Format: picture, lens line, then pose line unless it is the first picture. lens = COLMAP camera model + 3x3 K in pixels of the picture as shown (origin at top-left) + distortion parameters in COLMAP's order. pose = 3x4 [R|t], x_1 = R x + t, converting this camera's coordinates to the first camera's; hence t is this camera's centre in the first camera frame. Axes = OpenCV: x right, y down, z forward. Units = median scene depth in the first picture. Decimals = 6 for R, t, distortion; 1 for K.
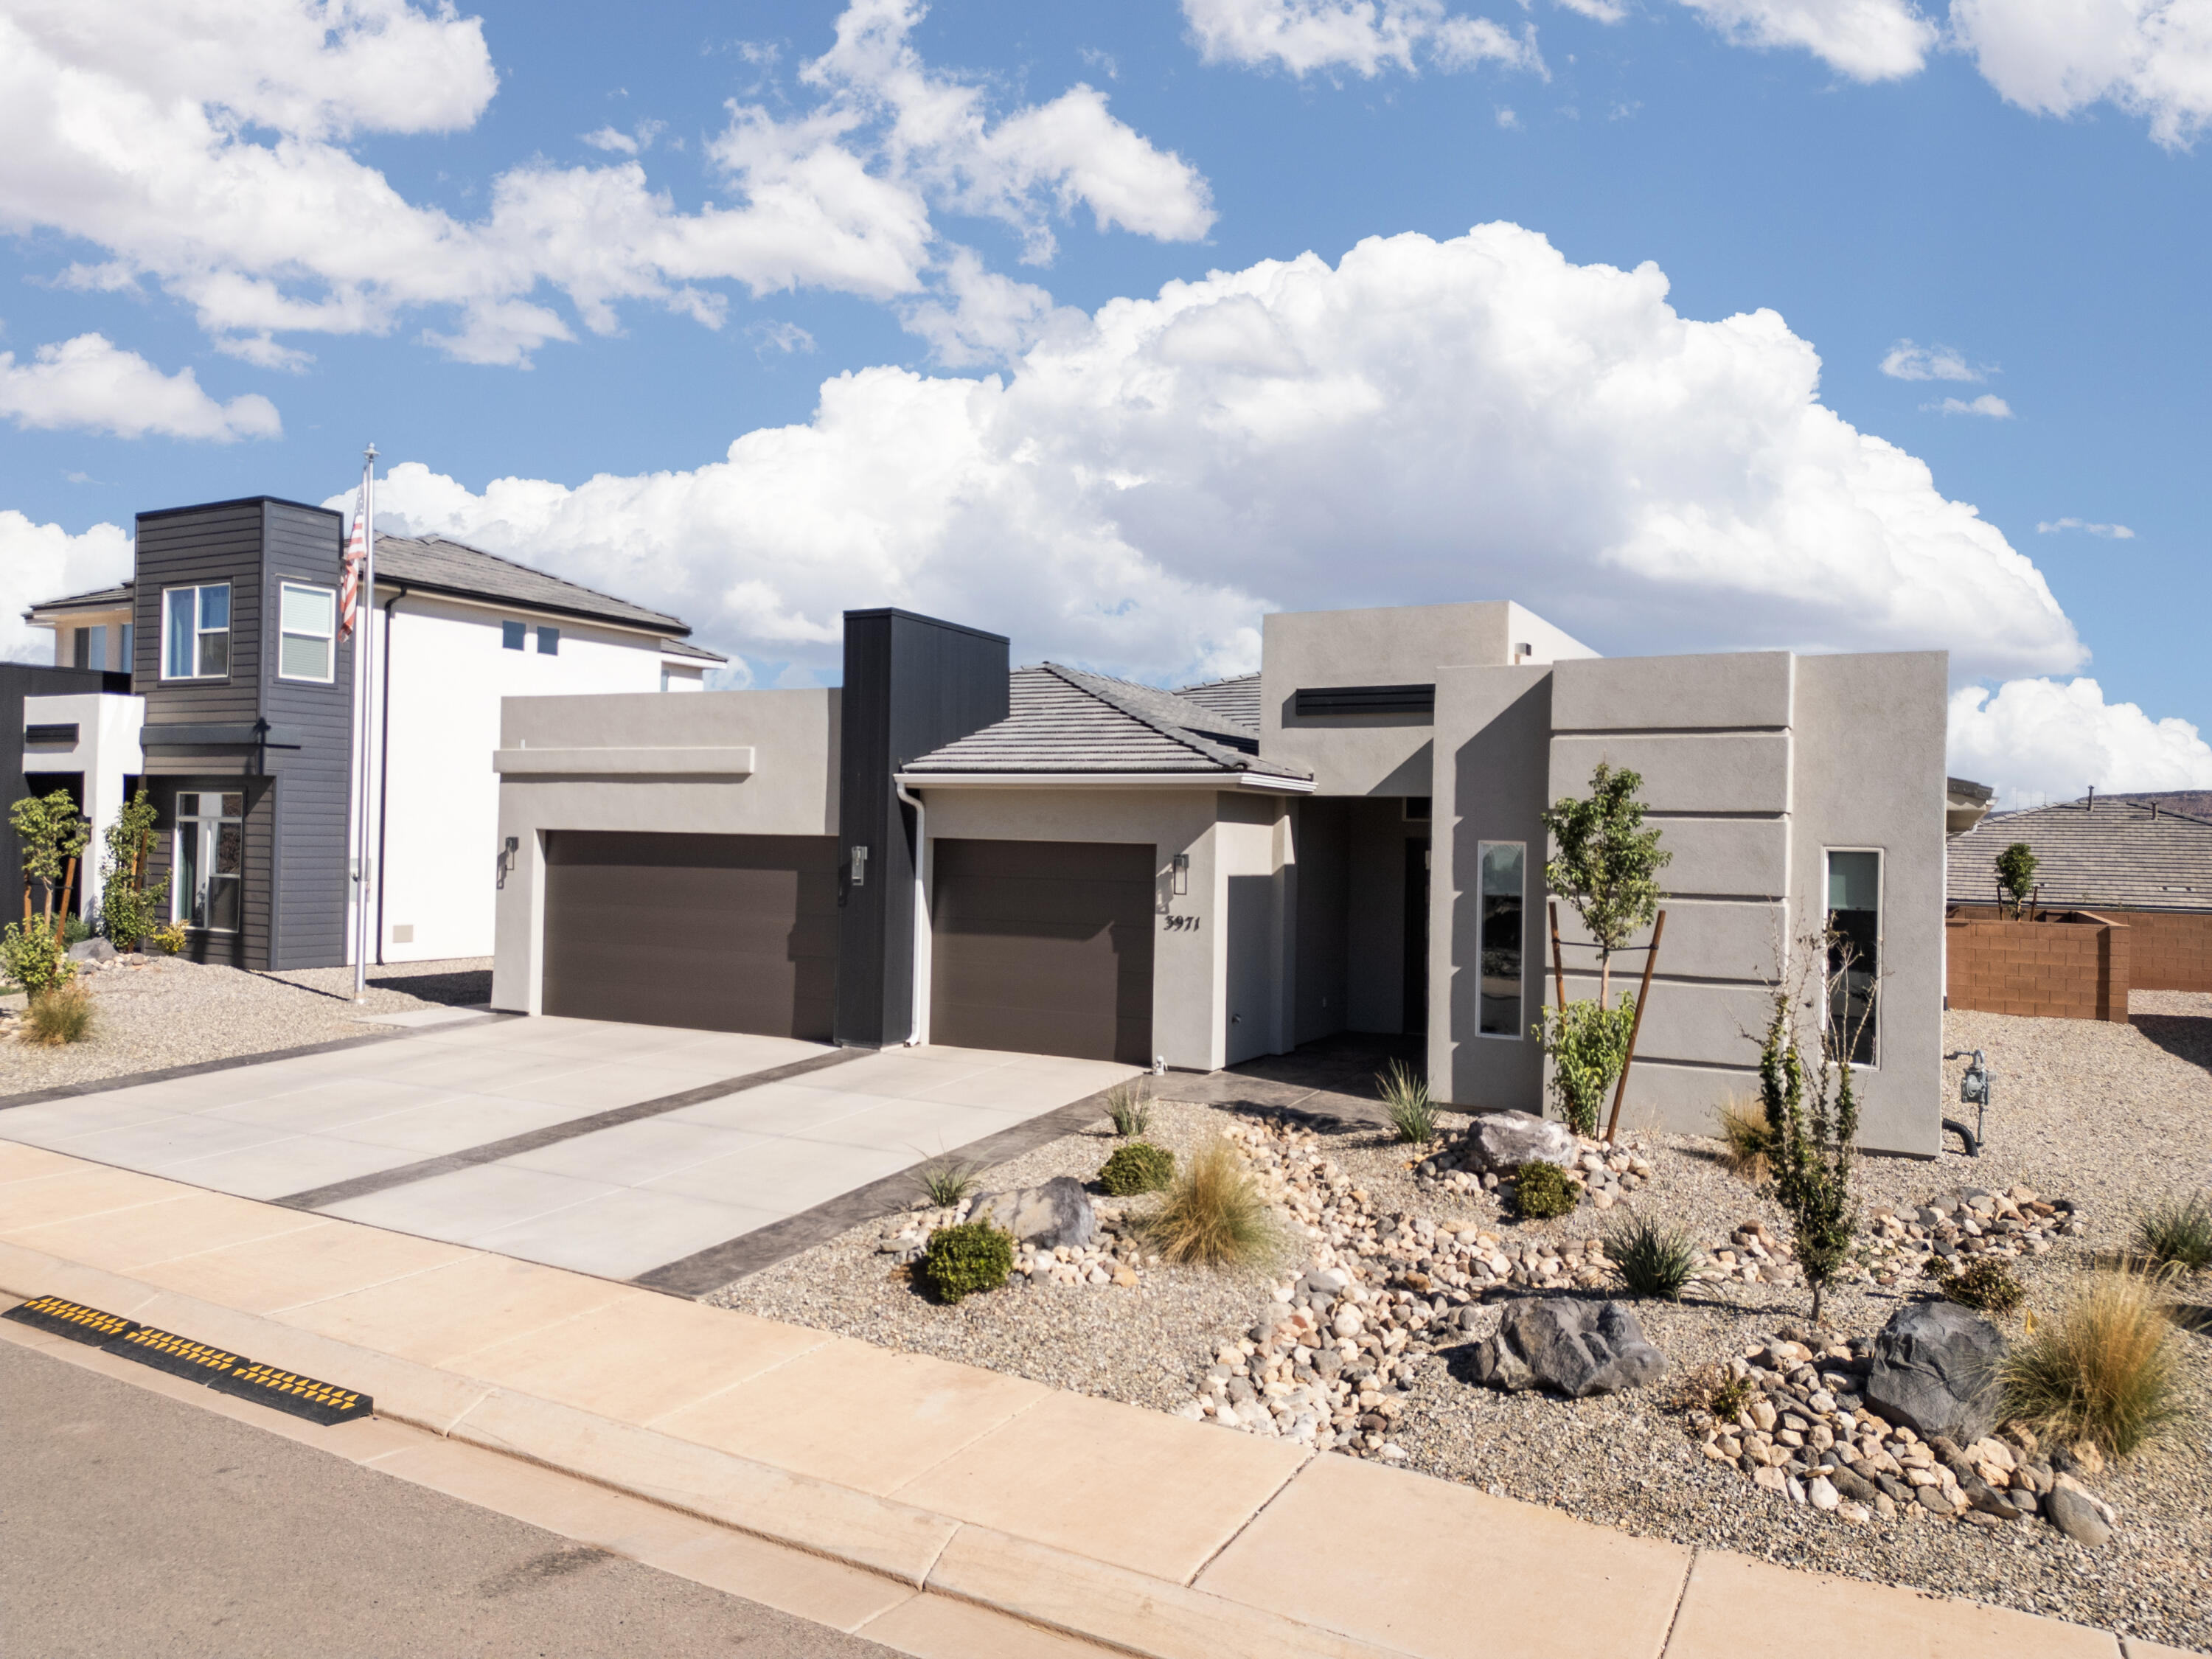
lens RADIAL K [[1544.4, 0, 1109.4], [0, 1544.4, 832.2], [0, 0, 1]] dist [0.077809, -0.071449]
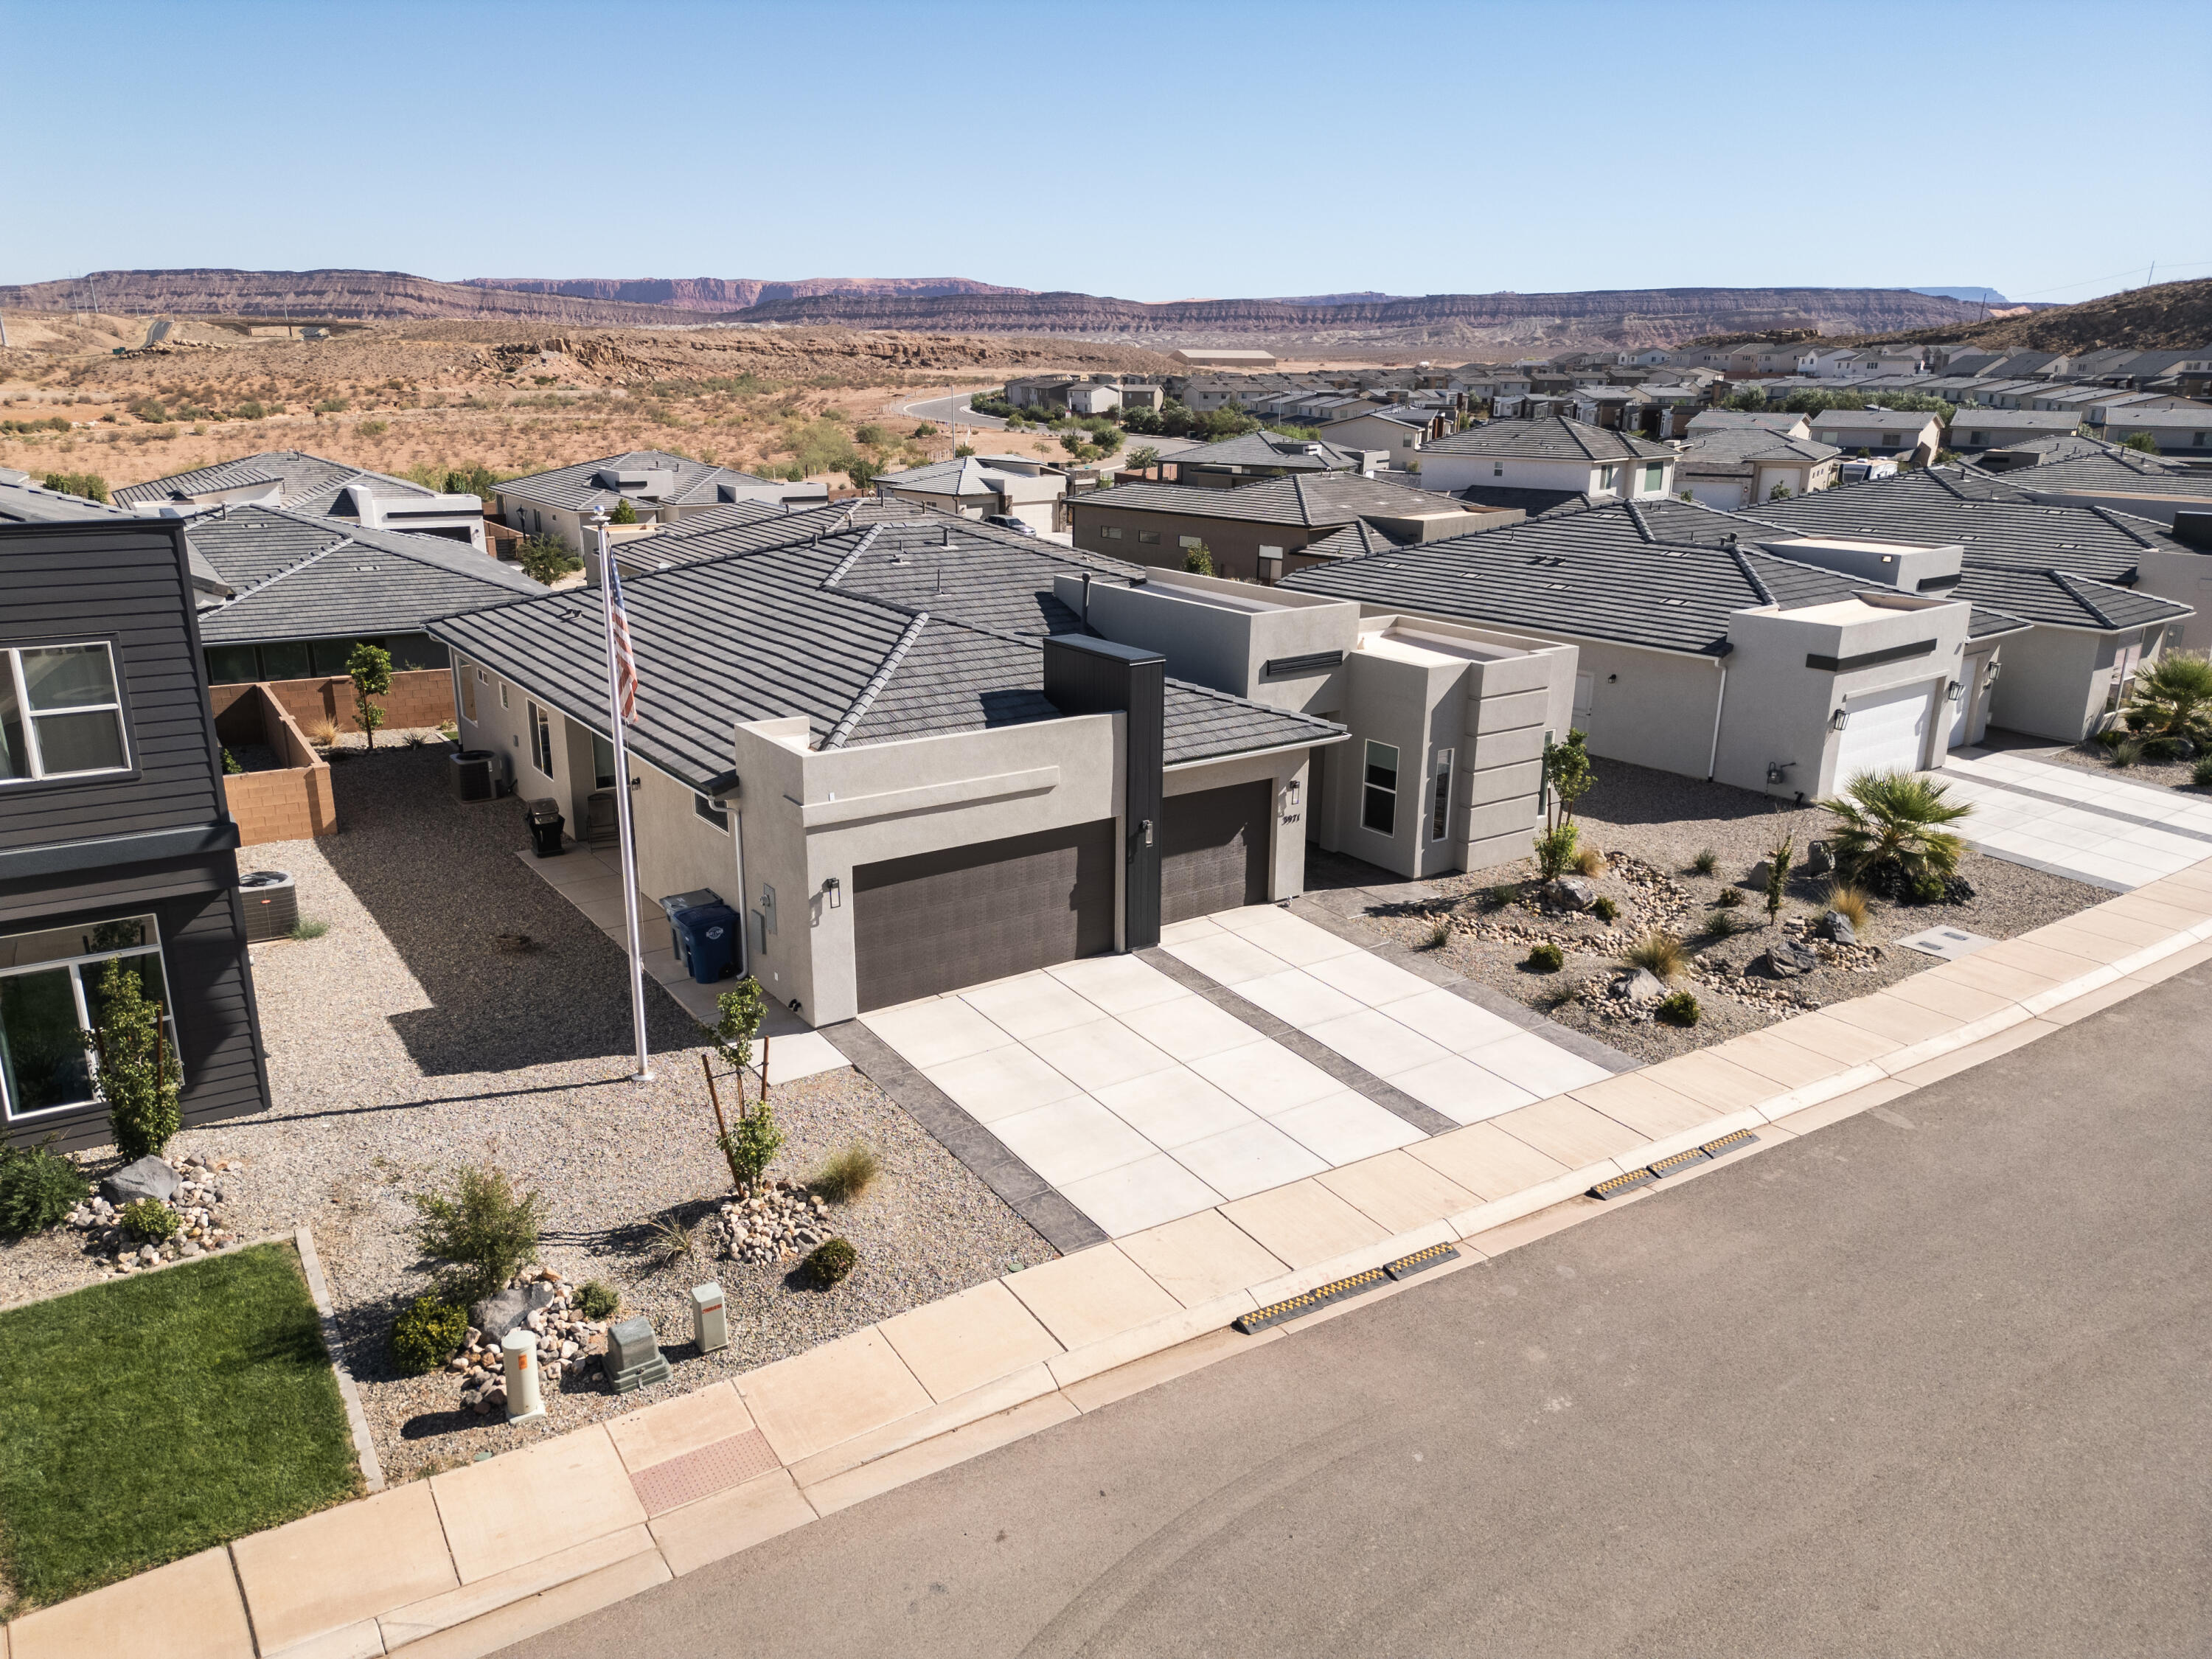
lens RADIAL K [[1553.9, 0, 1108.5], [0, 1553.9, 829.0], [0, 0, 1]] dist [0.067903, -0.062814]
pose [[0.452823, -0.272634, 0.848894, -1.467752], [-0.004951, 0.951318, 0.308170, -0.447651], [-0.891587, -0.143750, 0.429429, 0.424345]]
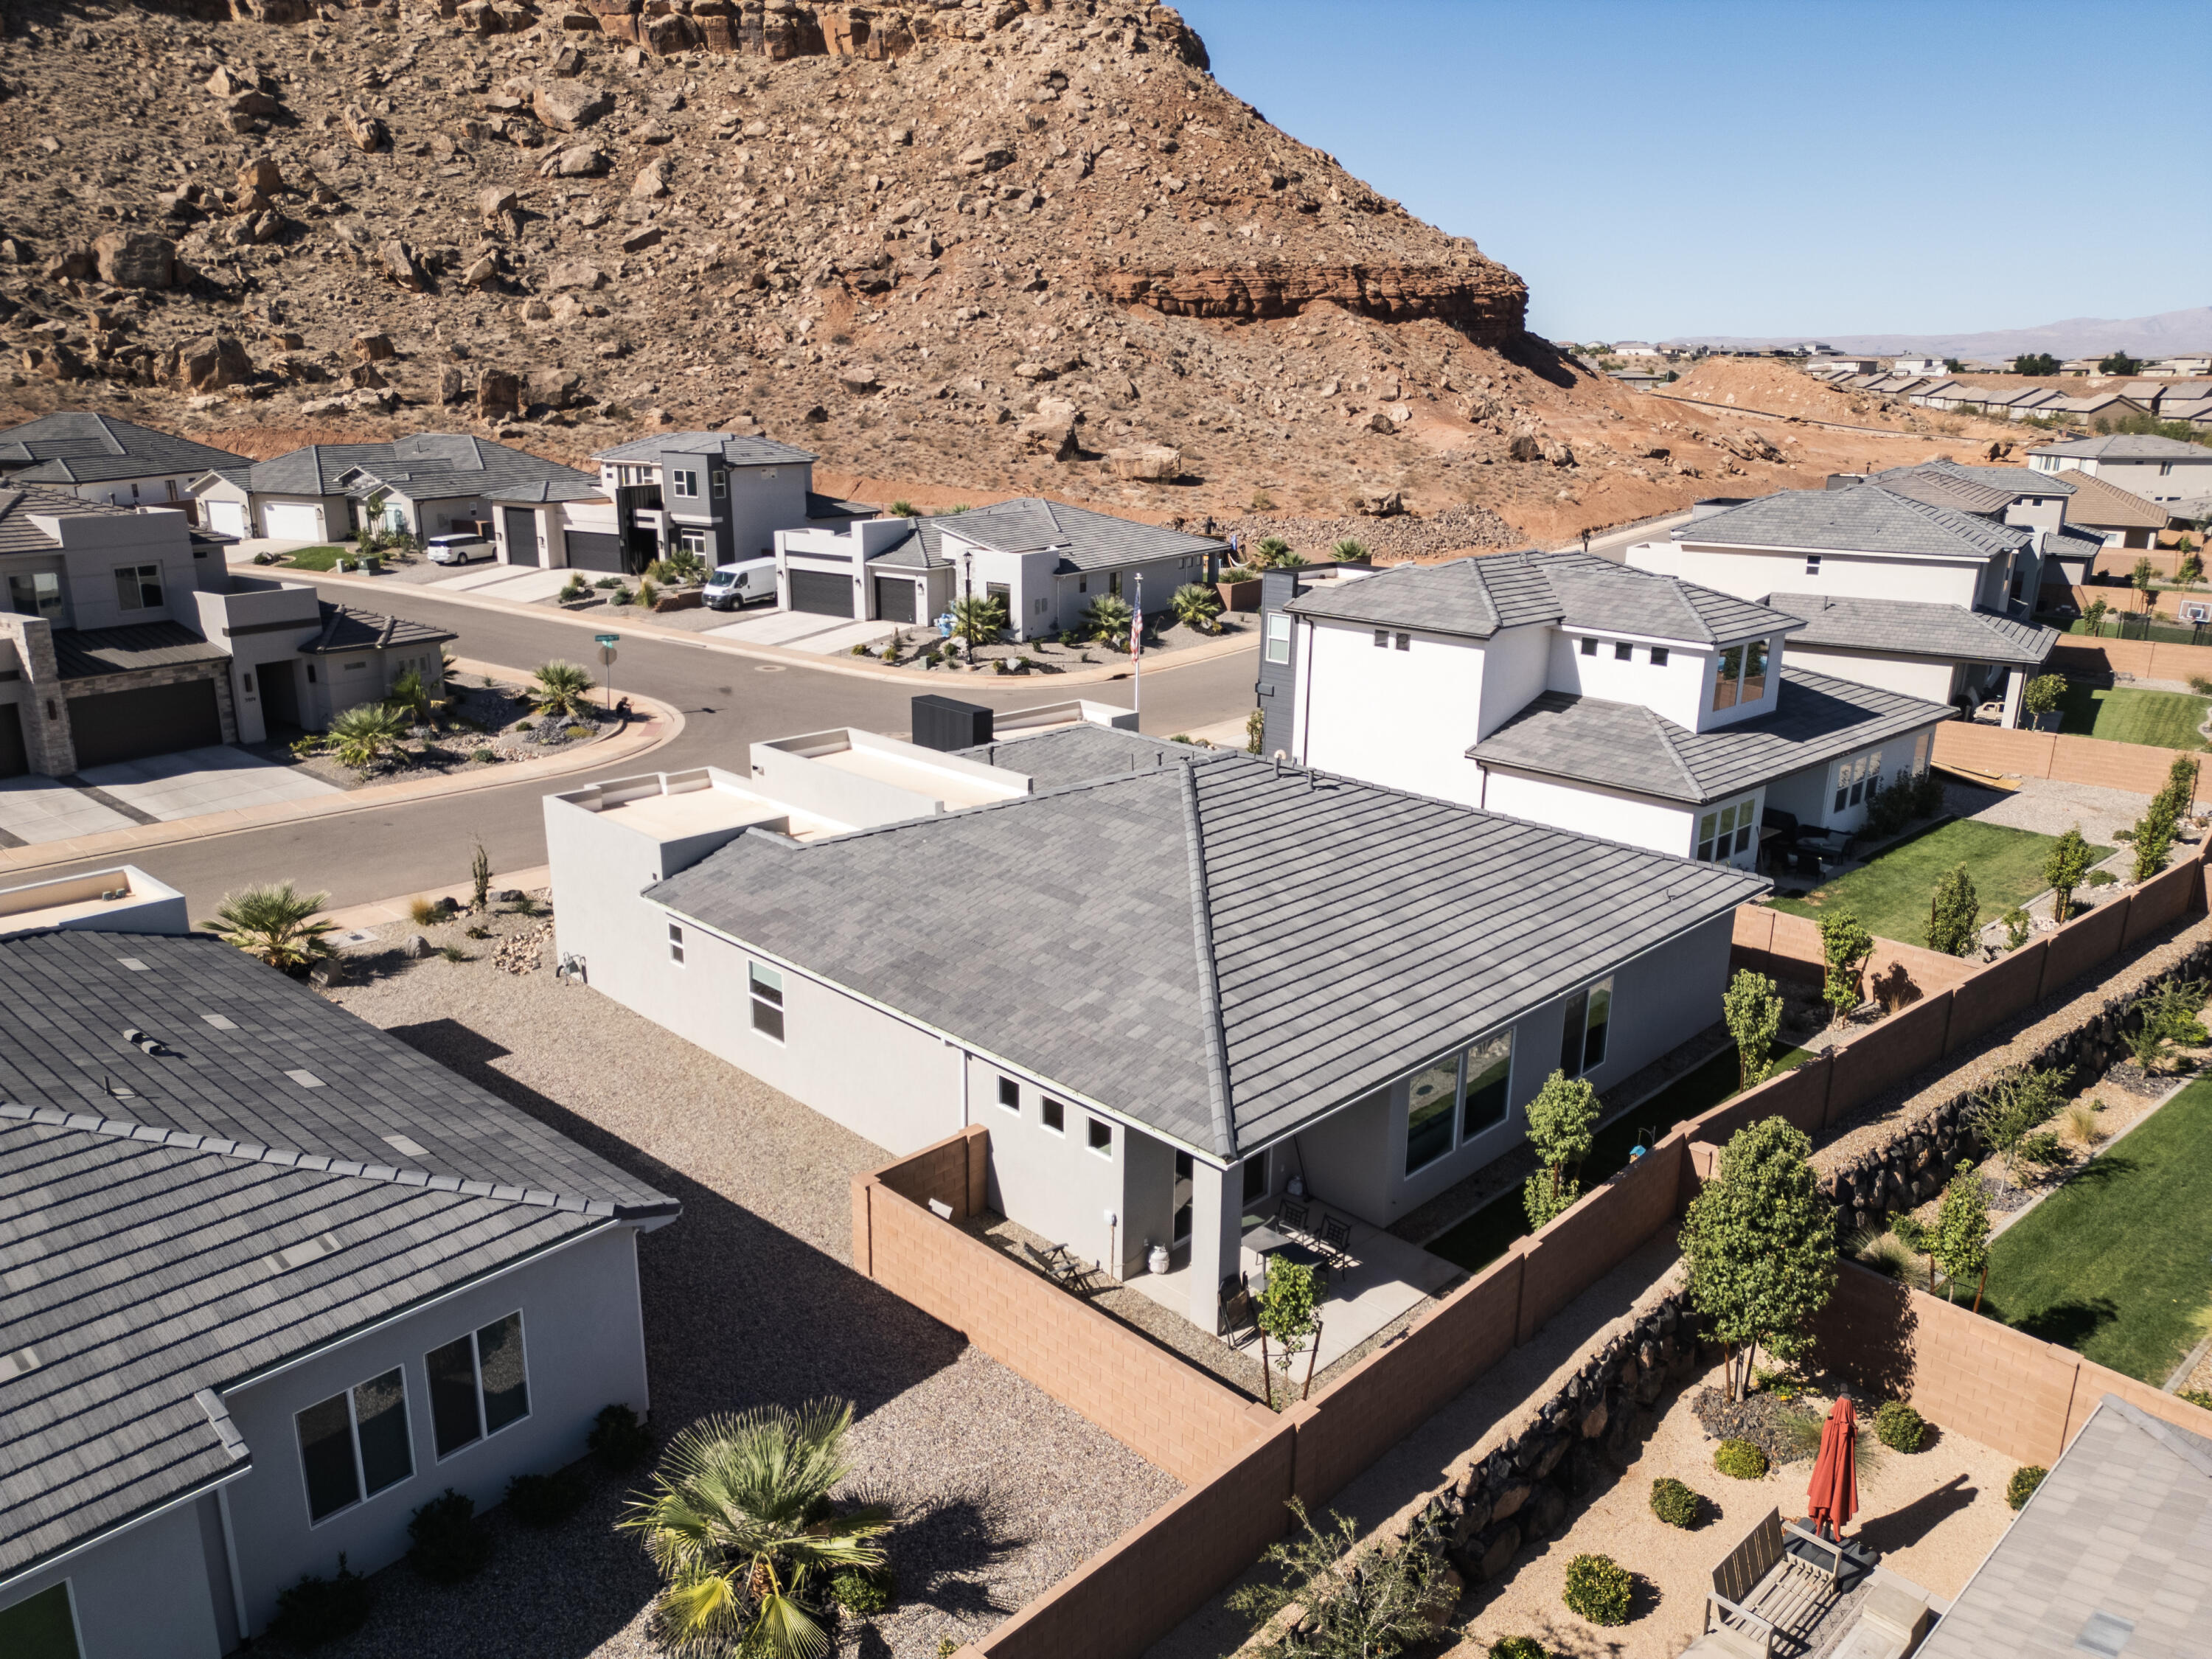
lens RADIAL K [[1544.4, 0, 1109.4], [0, 1544.4, 832.2], [0, 0, 1]] dist [0.077809, -0.071449]
pose [[-0.285770, 0.245631, -0.926283, 2.101985], [-0.019113, 0.964939, 0.261778, -0.593307], [0.958108, 0.092513, -0.271056, 2.028699]]
